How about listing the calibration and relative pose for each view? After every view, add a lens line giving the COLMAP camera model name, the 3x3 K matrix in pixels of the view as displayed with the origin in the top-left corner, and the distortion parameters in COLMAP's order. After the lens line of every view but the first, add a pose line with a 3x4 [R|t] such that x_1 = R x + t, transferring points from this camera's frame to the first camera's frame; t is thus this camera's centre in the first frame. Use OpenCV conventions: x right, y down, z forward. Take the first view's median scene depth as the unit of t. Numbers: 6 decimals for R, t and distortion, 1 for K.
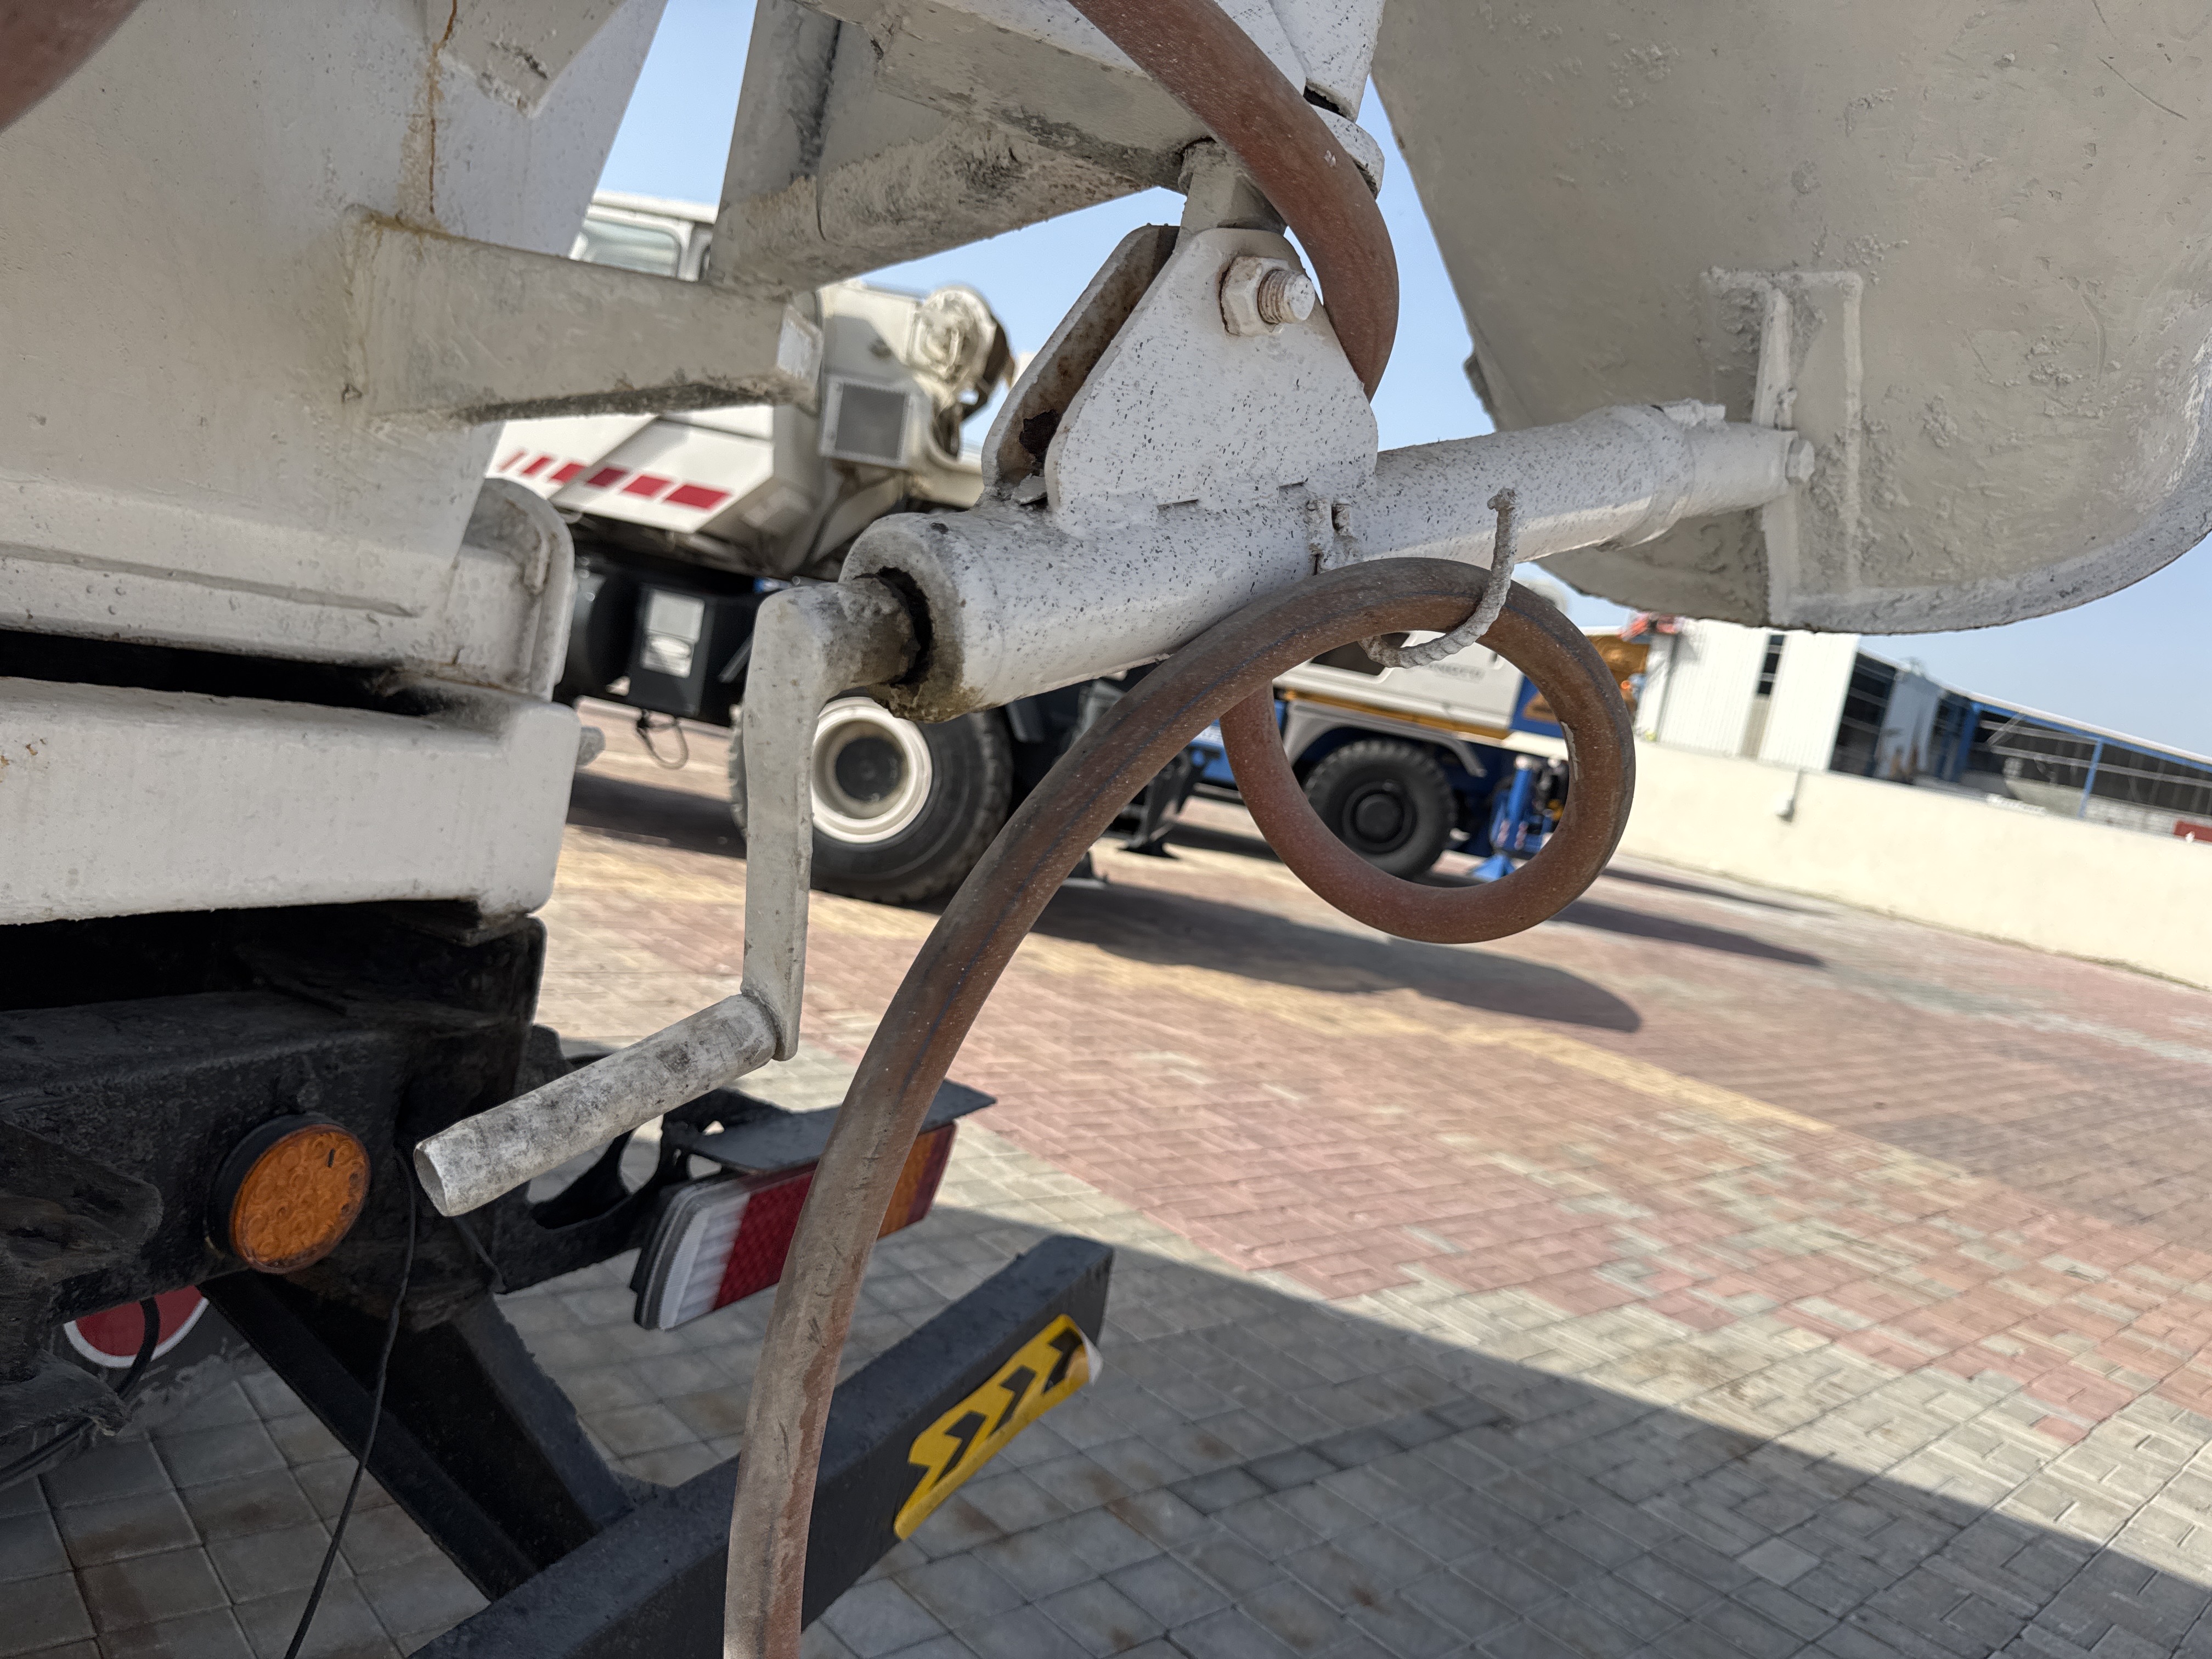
lens RADIAL K [[1609.8, 0, 1106.0], [0, 1609.8, 829.5], [0, 0, 1]] dist [0.127400, -0.238979]
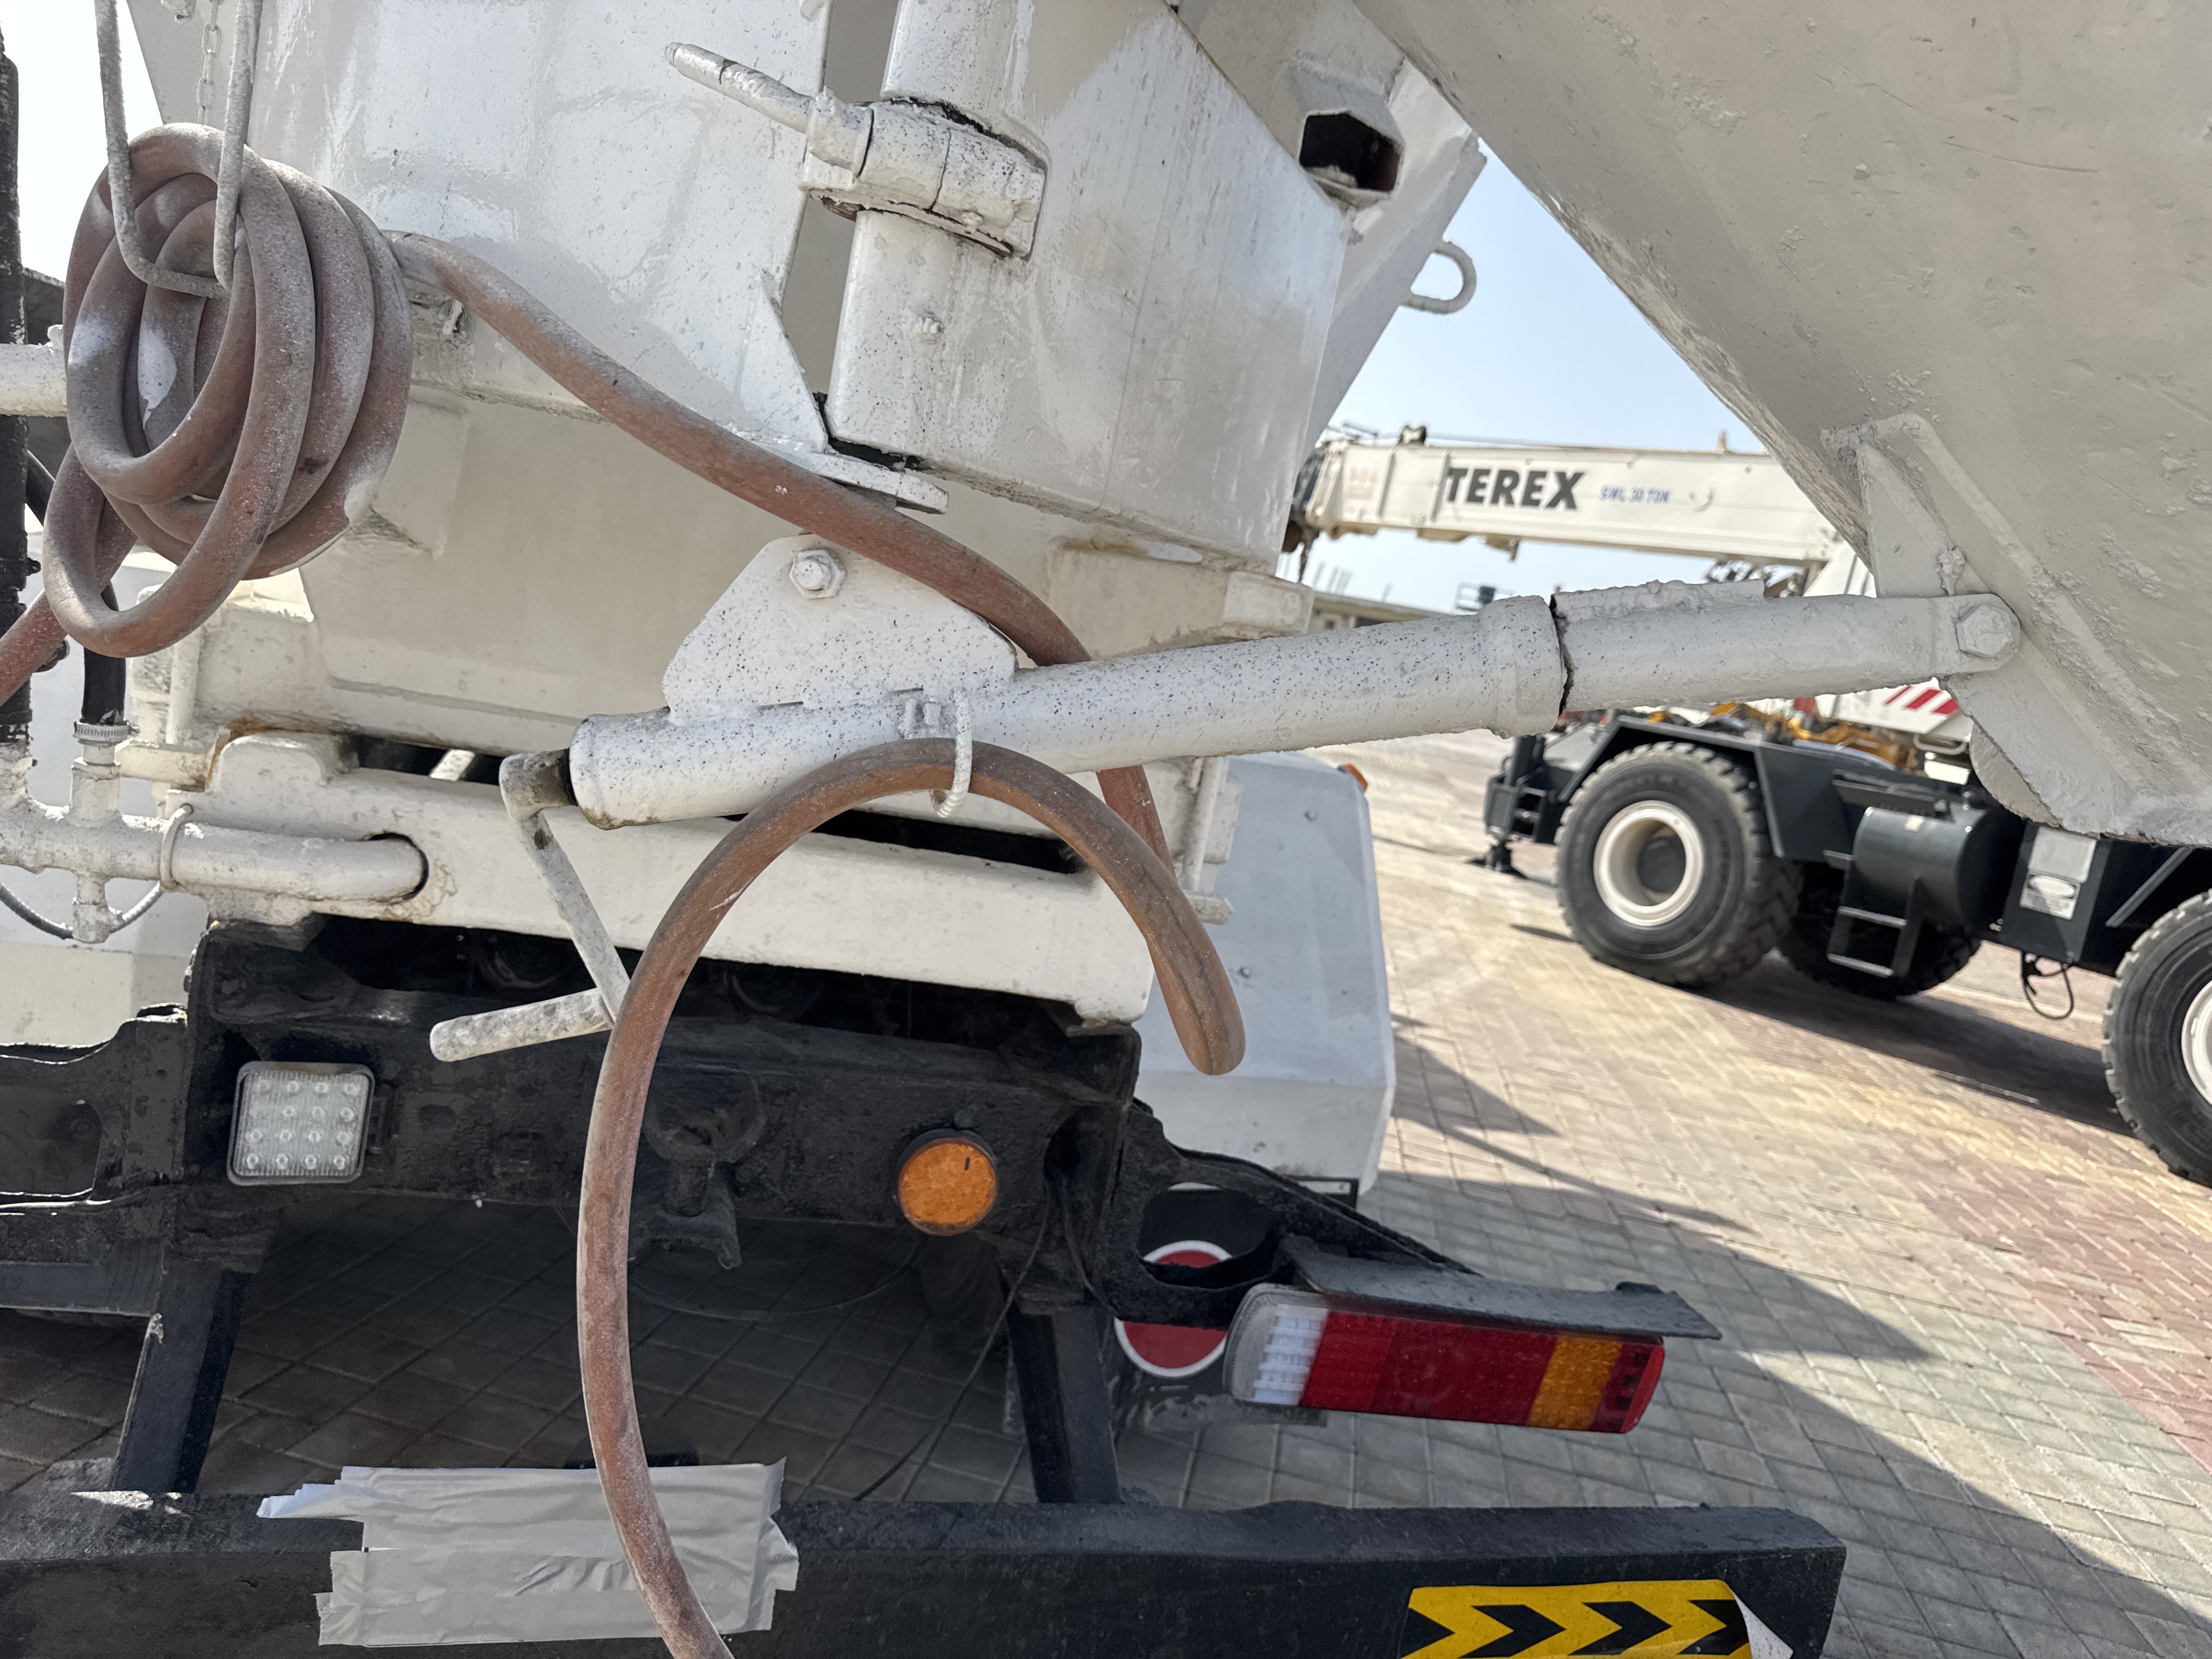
lens RADIAL K [[1609.8, 0, 1106.0], [0, 1609.8, 829.5], [0, 0, 1]] dist [0.127400, -0.238979]
pose [[0.607398, 0.022088, -0.794091, 0.666351], [-0.137108, 0.987527, -0.077405, -0.001882], [0.782476, 0.155892, 0.602850, 0.144206]]
